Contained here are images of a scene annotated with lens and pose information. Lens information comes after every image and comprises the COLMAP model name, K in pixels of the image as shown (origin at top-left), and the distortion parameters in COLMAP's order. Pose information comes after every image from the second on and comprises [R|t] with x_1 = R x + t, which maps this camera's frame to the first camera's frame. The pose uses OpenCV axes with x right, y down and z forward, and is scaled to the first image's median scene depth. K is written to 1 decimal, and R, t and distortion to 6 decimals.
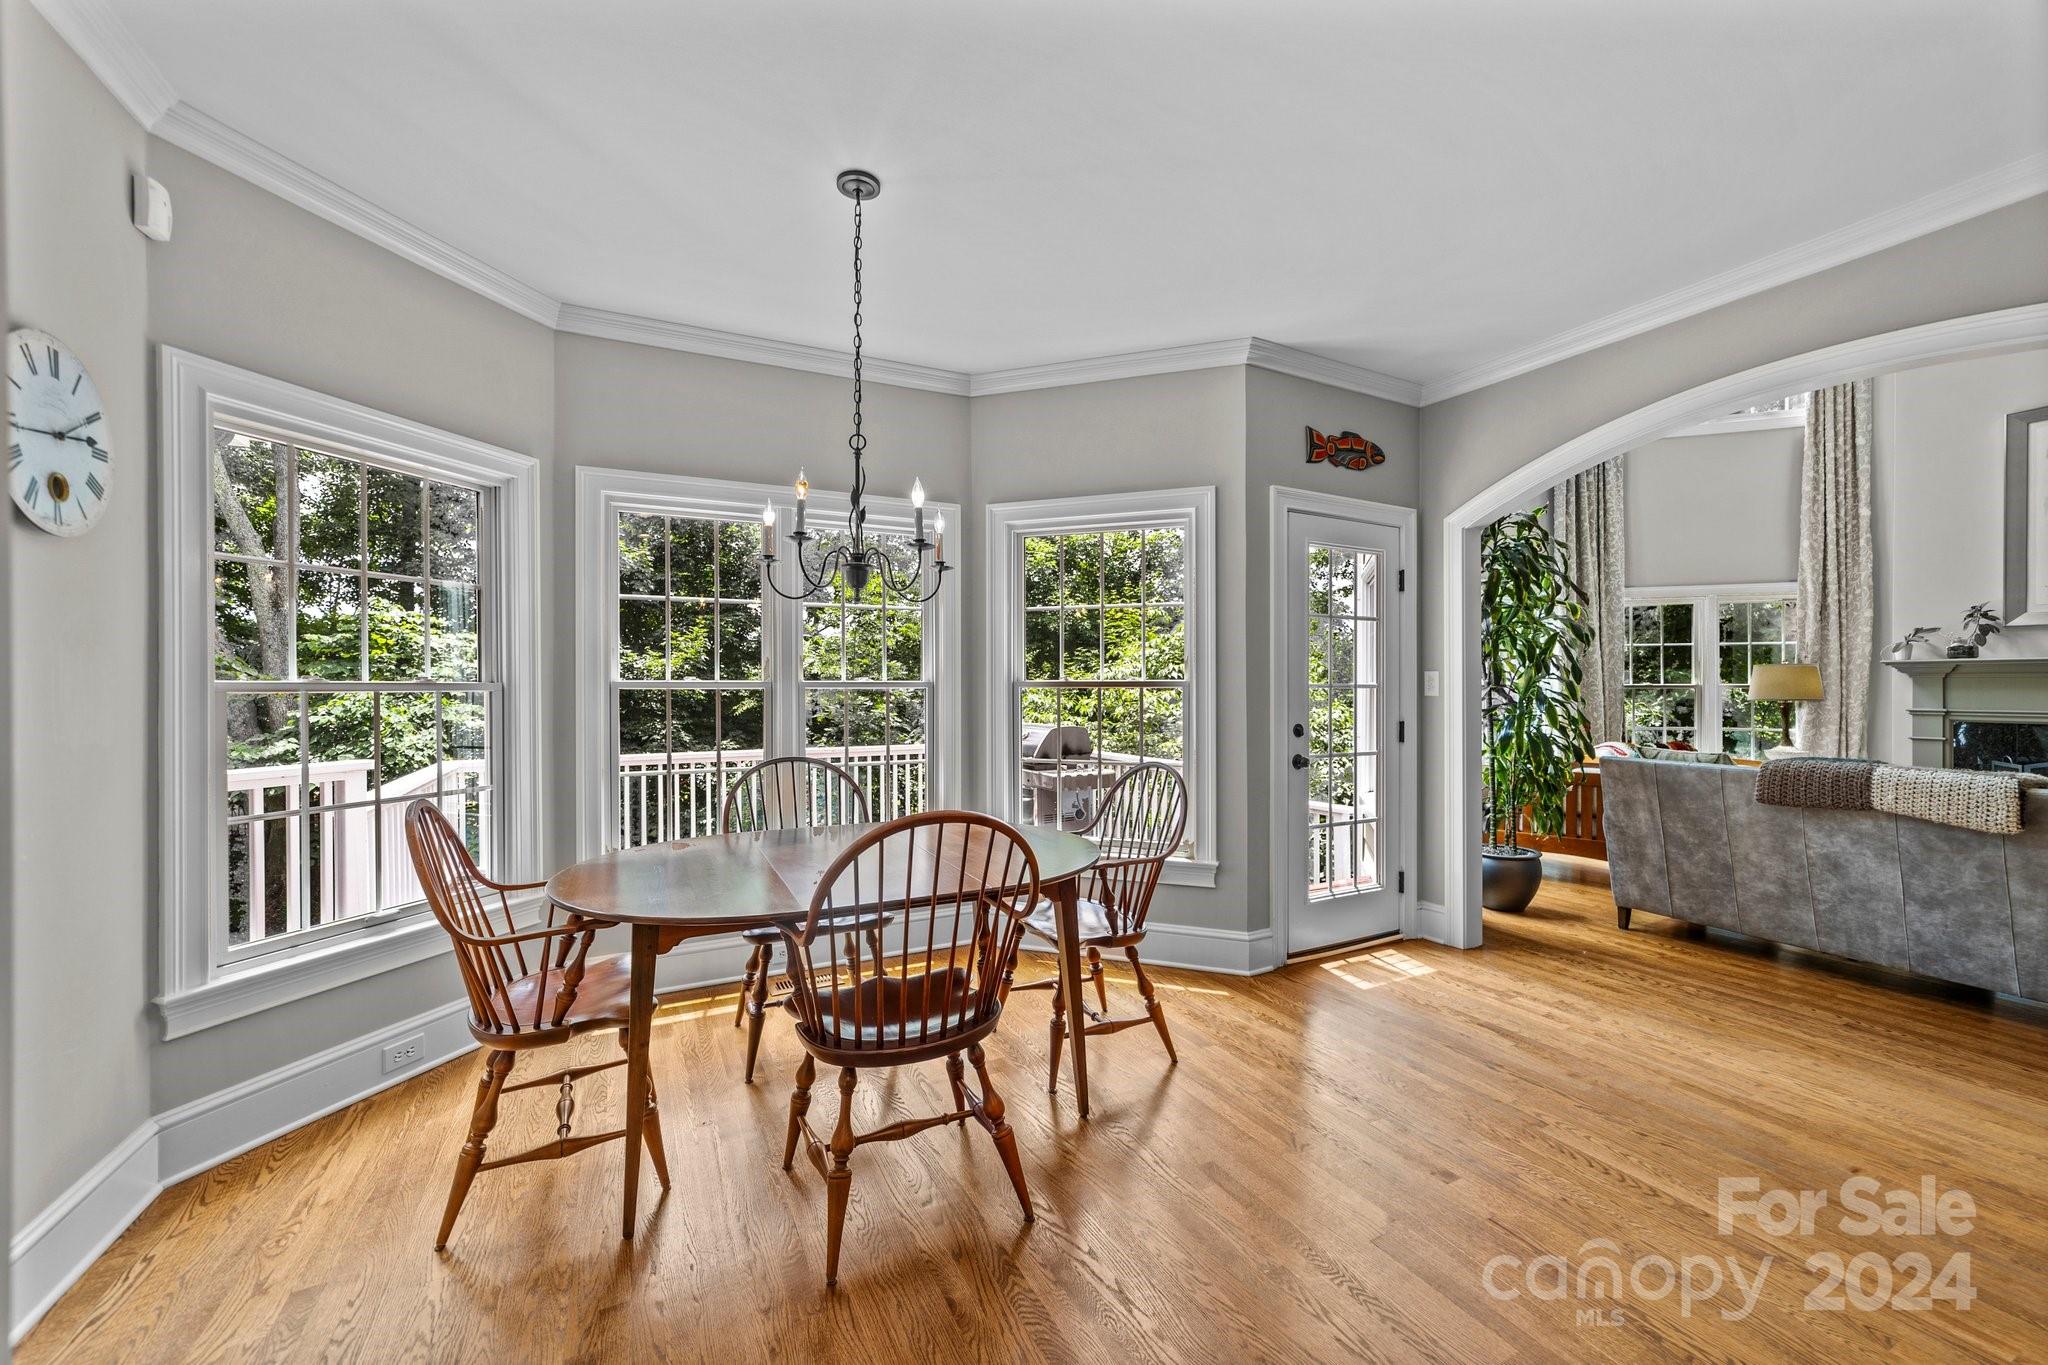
lens RADIAL K [[796.7, 0, 1026.7], [0, 796.7, 683.9], [0, 0, 1]] dist [-0.015588, 0.007051]
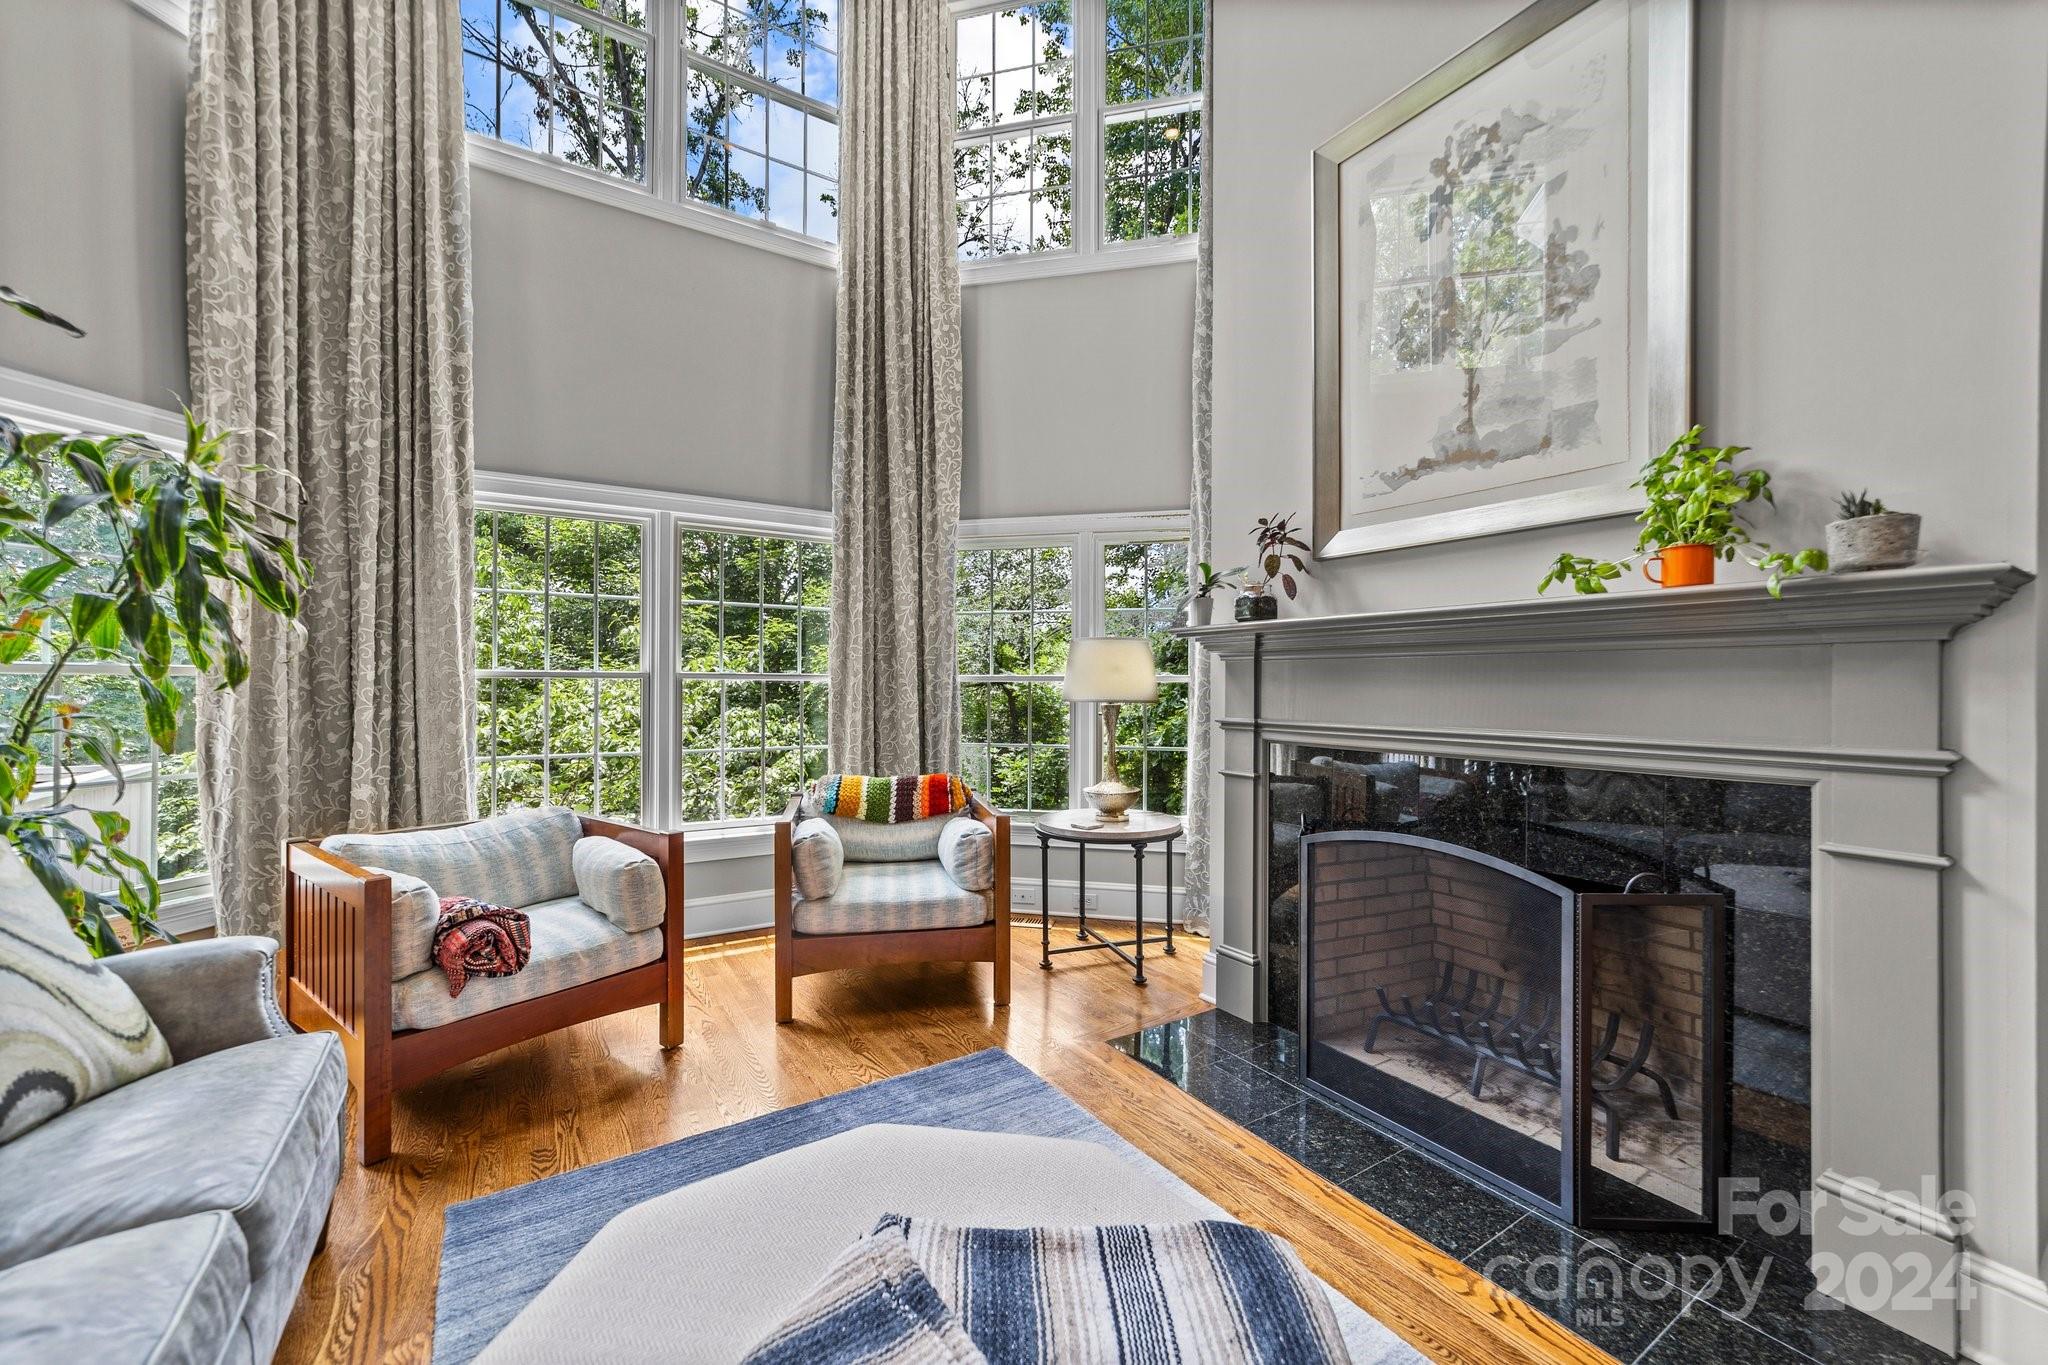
lens RADIAL K [[796.7, 0, 1017.8], [0, 796.7, 685.4], [0, 0, 1]] dist [-0.015588, 0.007051]
pose [[0.994527, 0.005222, 0.104347, 1.336788], [-0.005663, 0.999976, 0.003925, 0.011439], [-0.104324, -0.004494, 0.994533, 0.680291]]
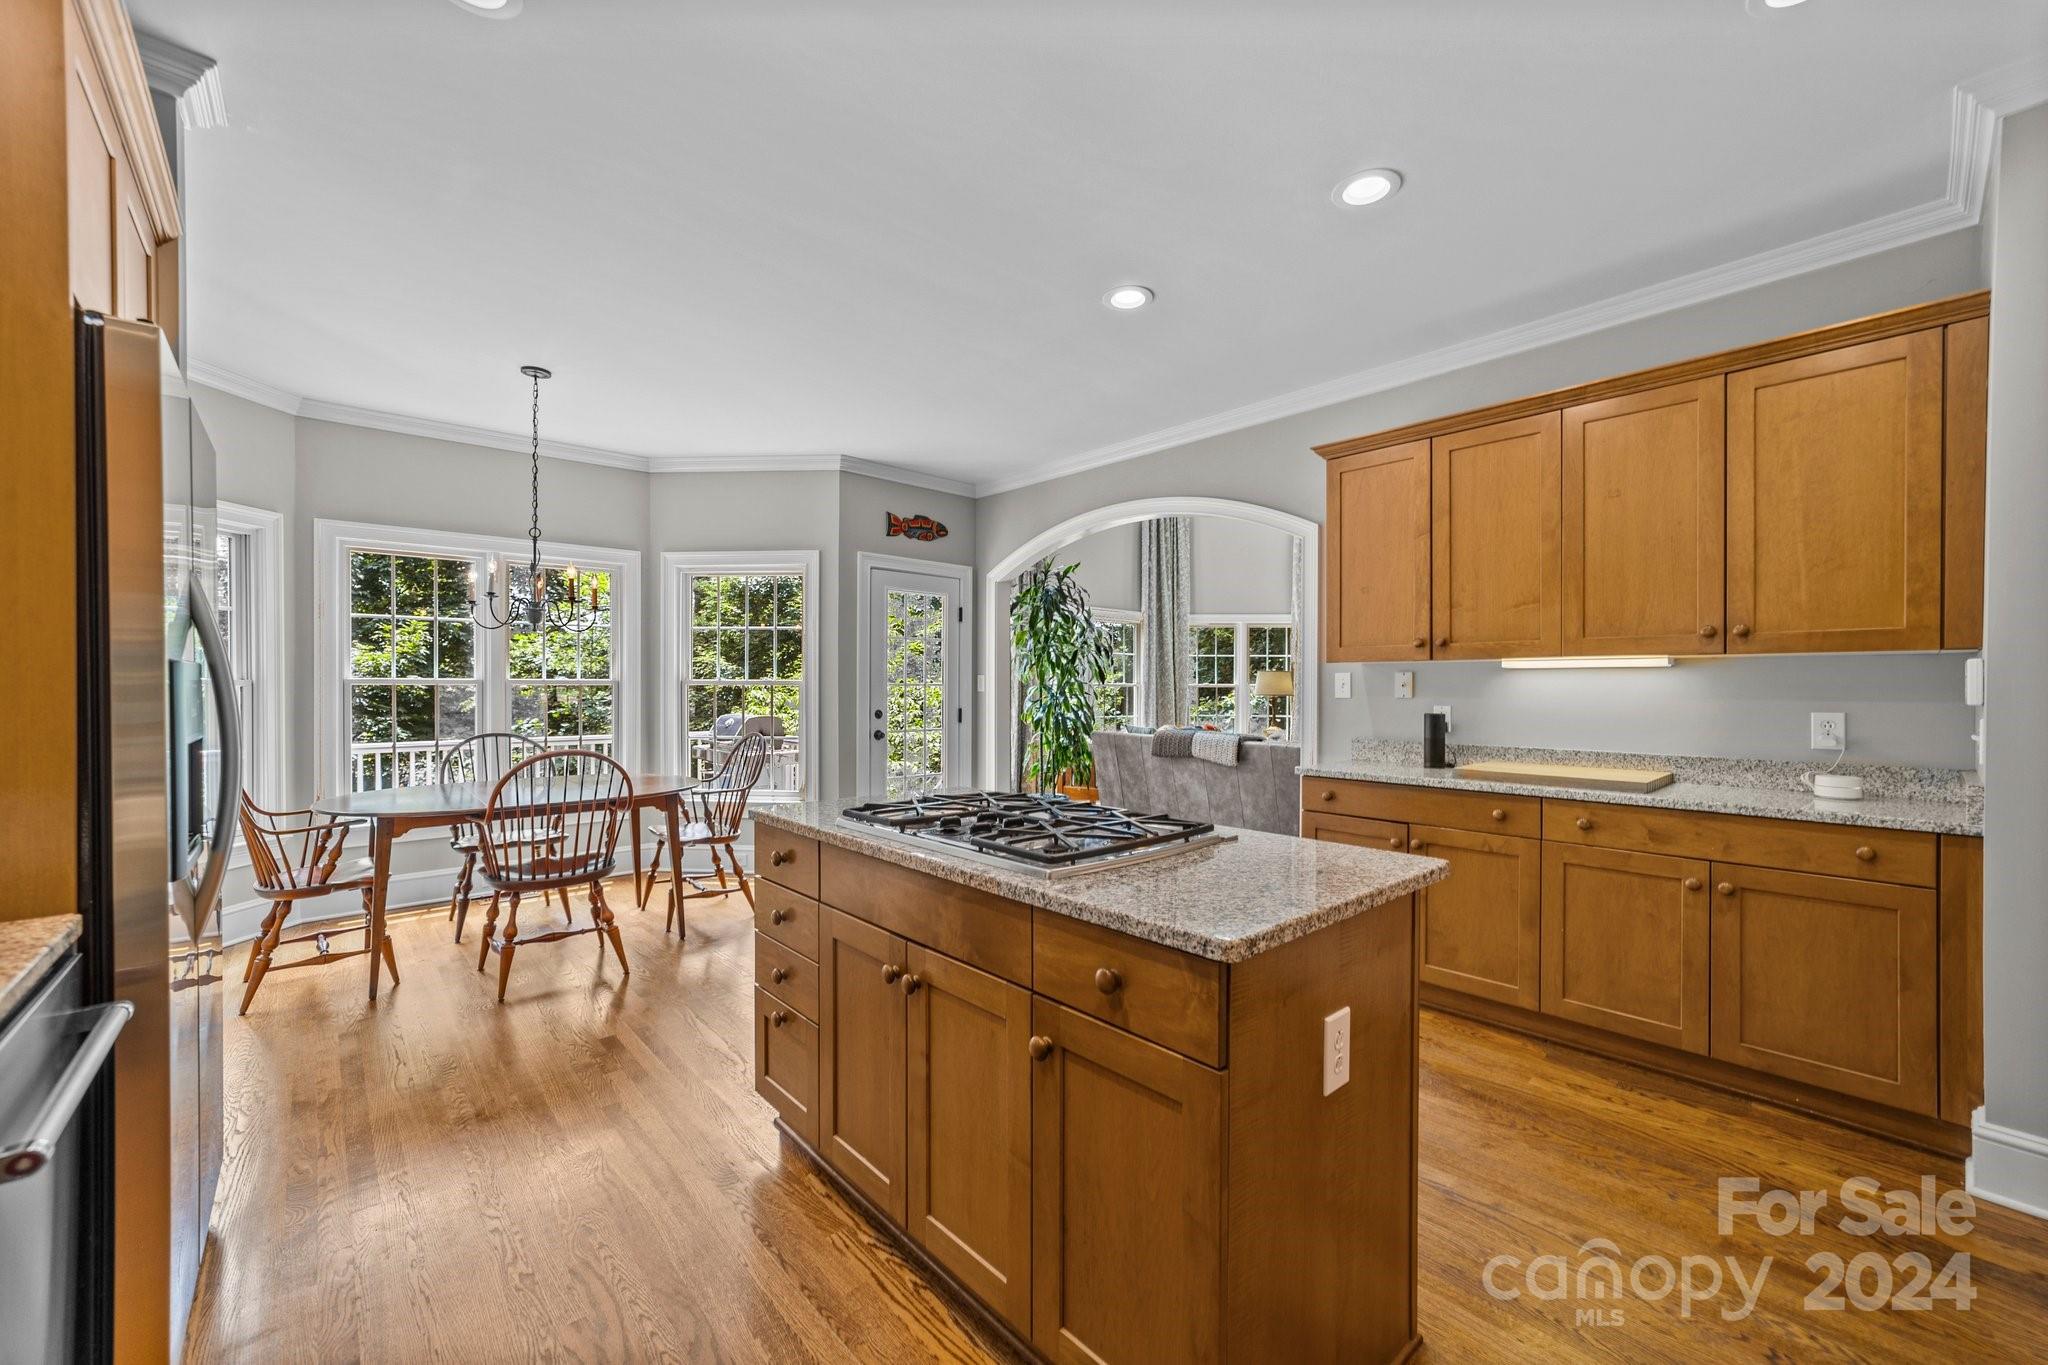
lens RADIAL K [[796.7, 0, 1020.7], [0, 796.7, 683.4], [0, 0, 1]] dist [-0.015588, 0.007051]
pose [[0.966086, 0.004930, 0.258172, 0.198989], [-0.005670, 0.999982, 0.002121, -0.003923], [-0.258157, -0.003513, 0.966097, -0.492200]]
